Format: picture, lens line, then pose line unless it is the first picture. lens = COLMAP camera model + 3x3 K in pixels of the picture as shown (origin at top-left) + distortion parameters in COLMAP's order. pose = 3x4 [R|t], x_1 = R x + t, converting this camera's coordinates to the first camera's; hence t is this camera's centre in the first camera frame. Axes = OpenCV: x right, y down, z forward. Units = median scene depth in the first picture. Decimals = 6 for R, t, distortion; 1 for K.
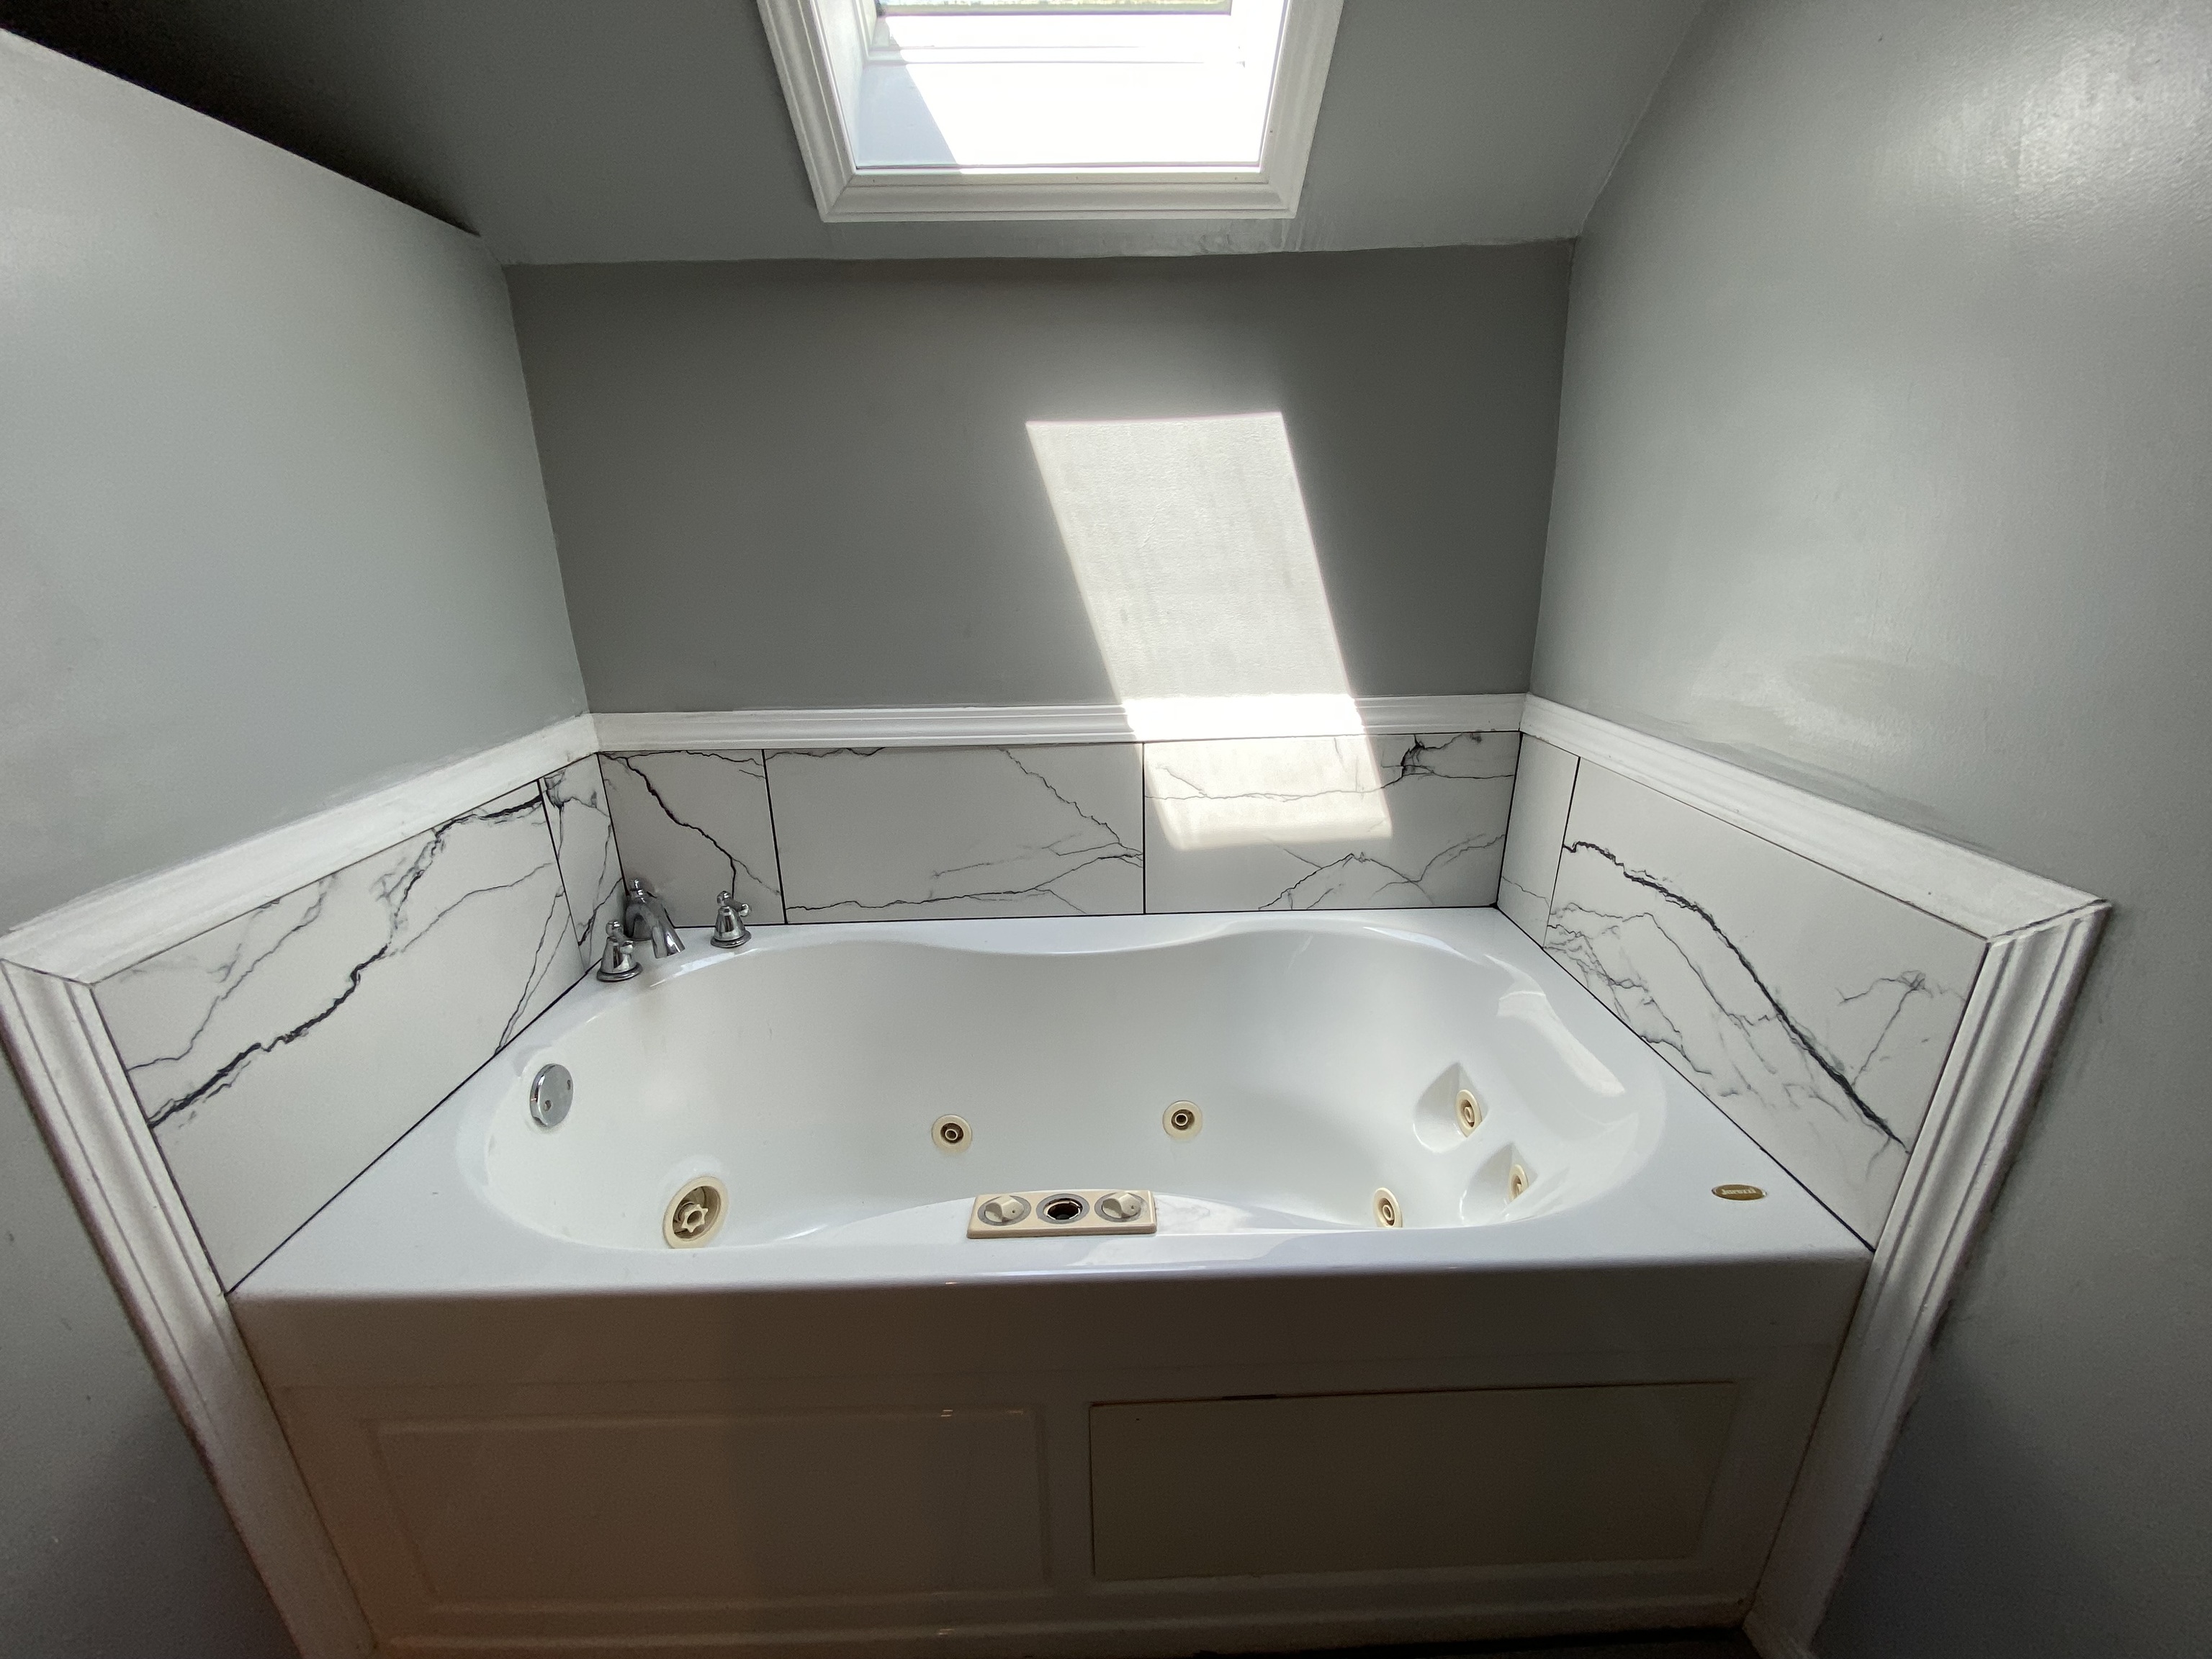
lens RADIAL K [[893.8, 0, 1110.4], [0, 893.8, 825.4], [0, 0, 1]] dist [0.007568, -0.014701]
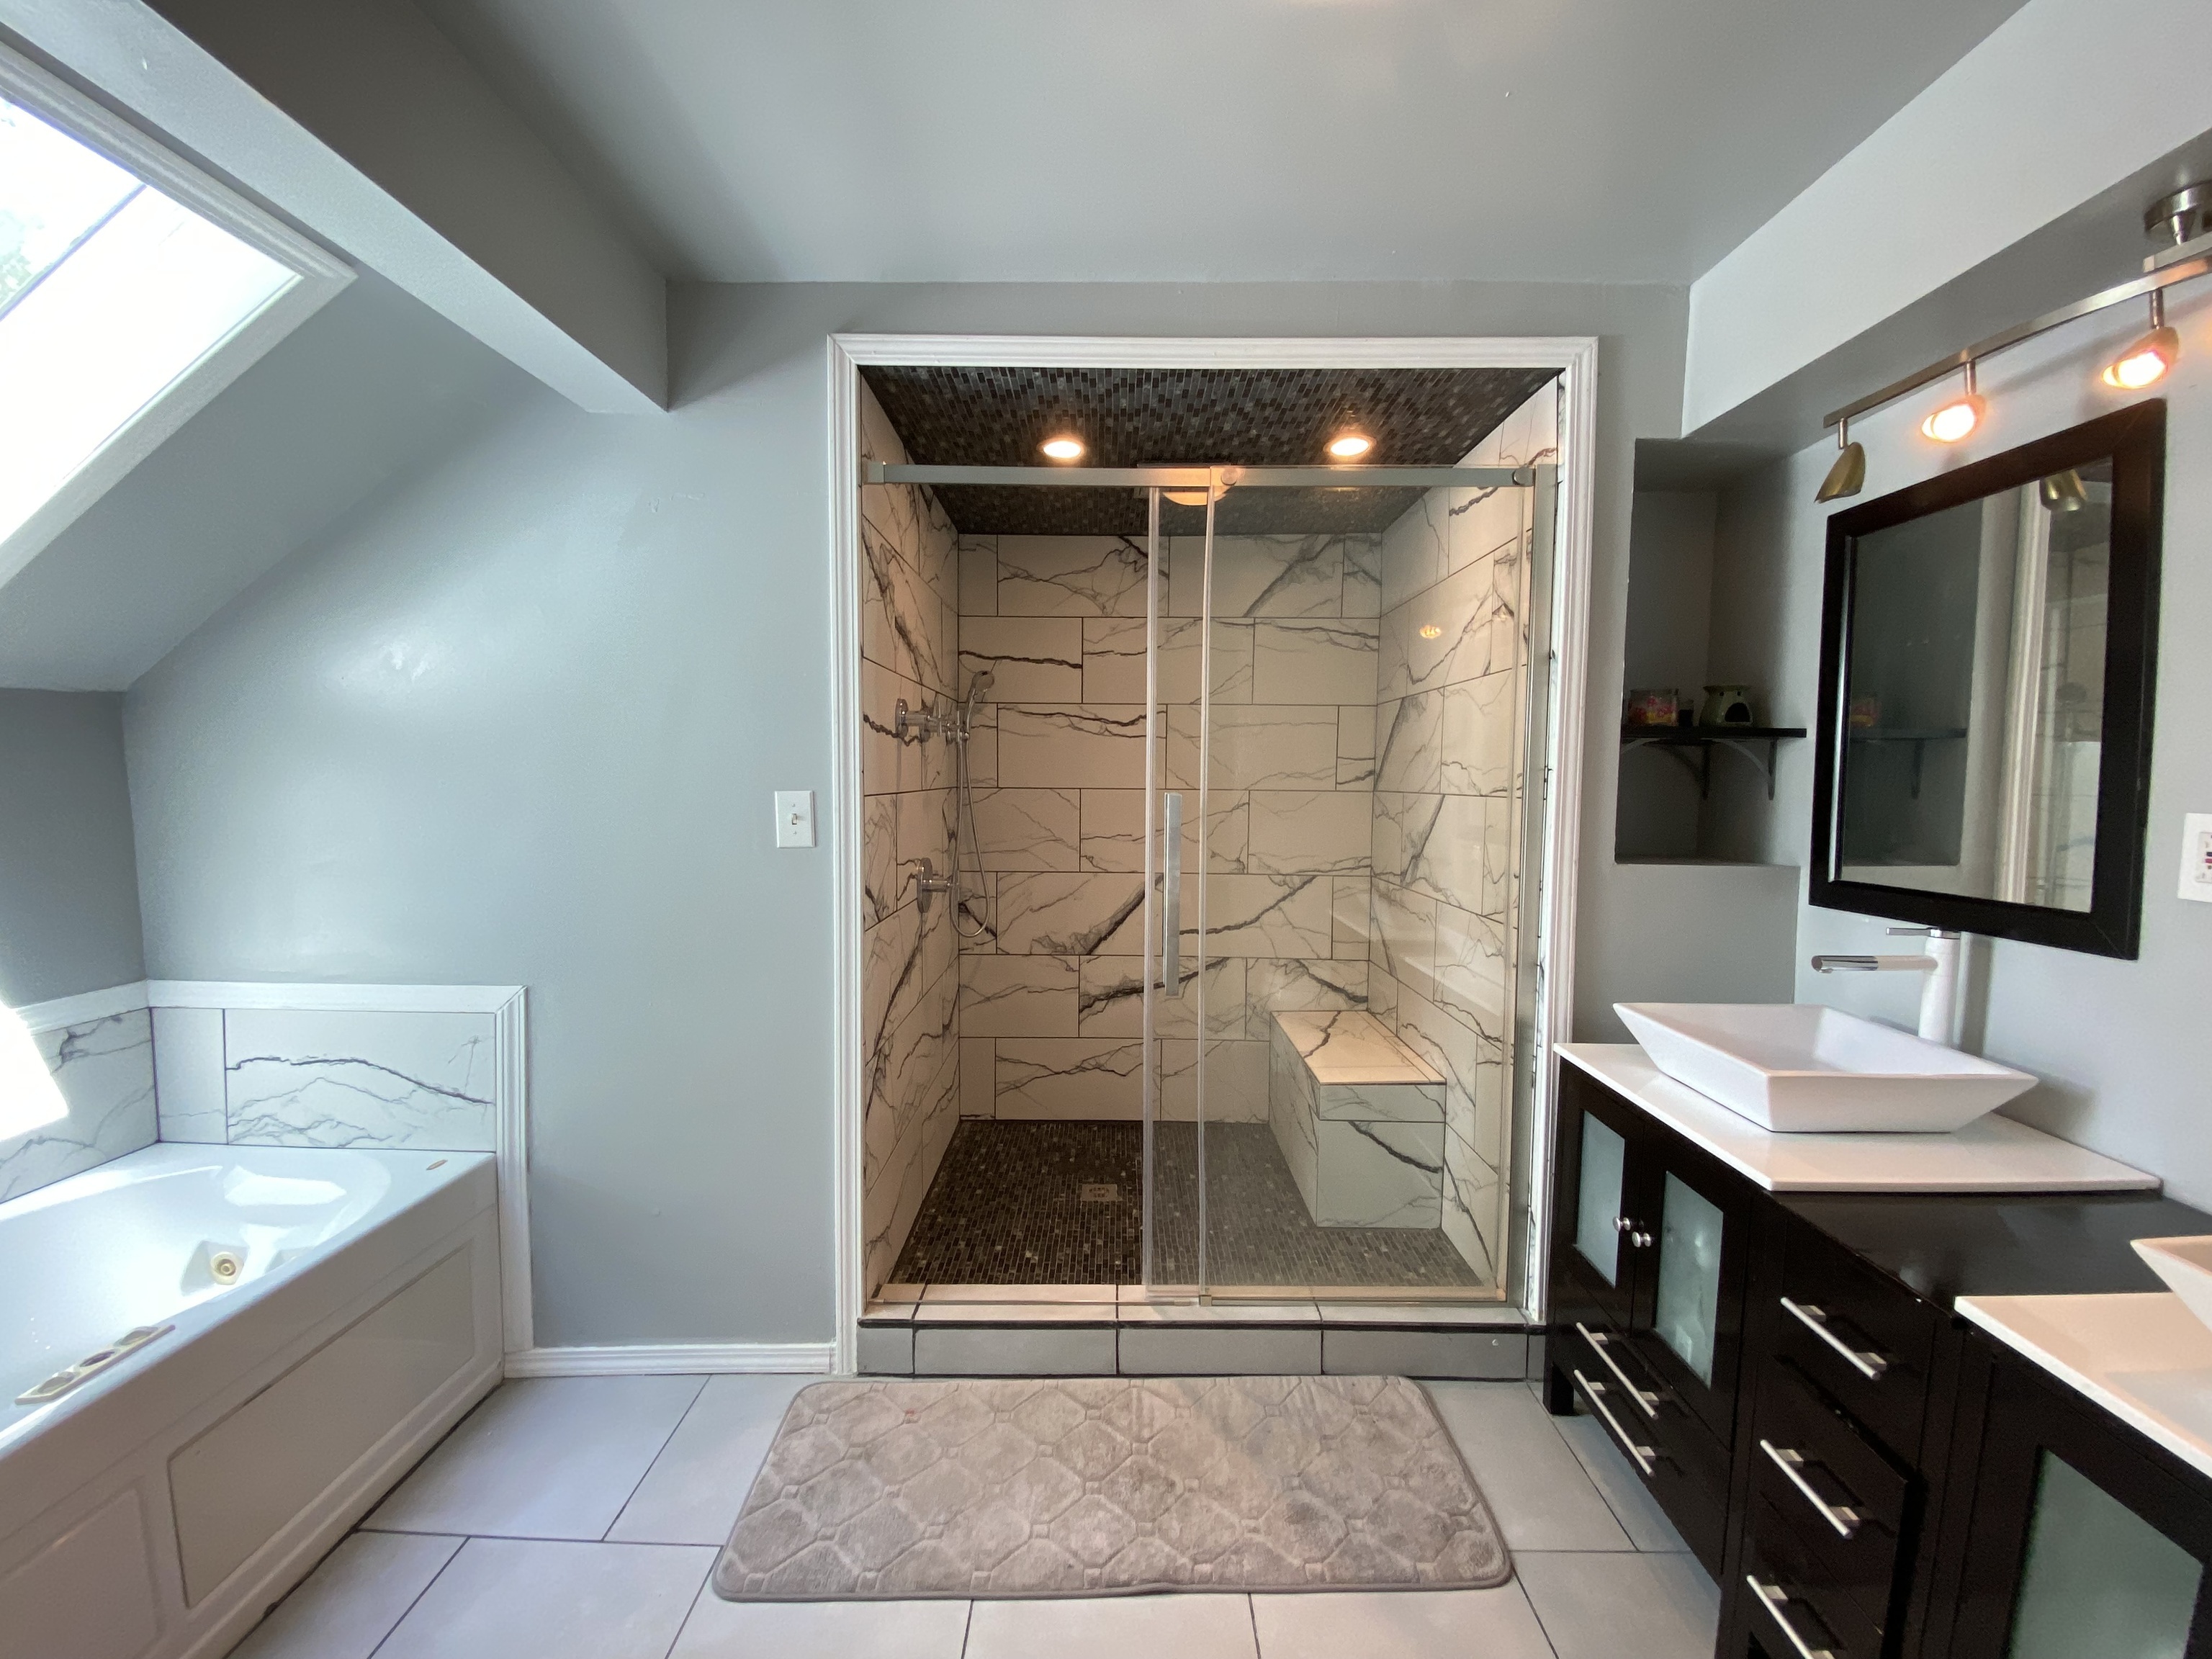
lens RADIAL K [[893.8, 0, 1090.4], [0, 893.8, 827.4], [0, 0, 1]] dist [0.007568, -0.014701]
pose [[0.046923, -0.042476, 0.997995, -0.983708], [0.301987, 0.952948, 0.026360, 0.039038], [-0.952157, 0.300145, 0.057542, -0.642392]]
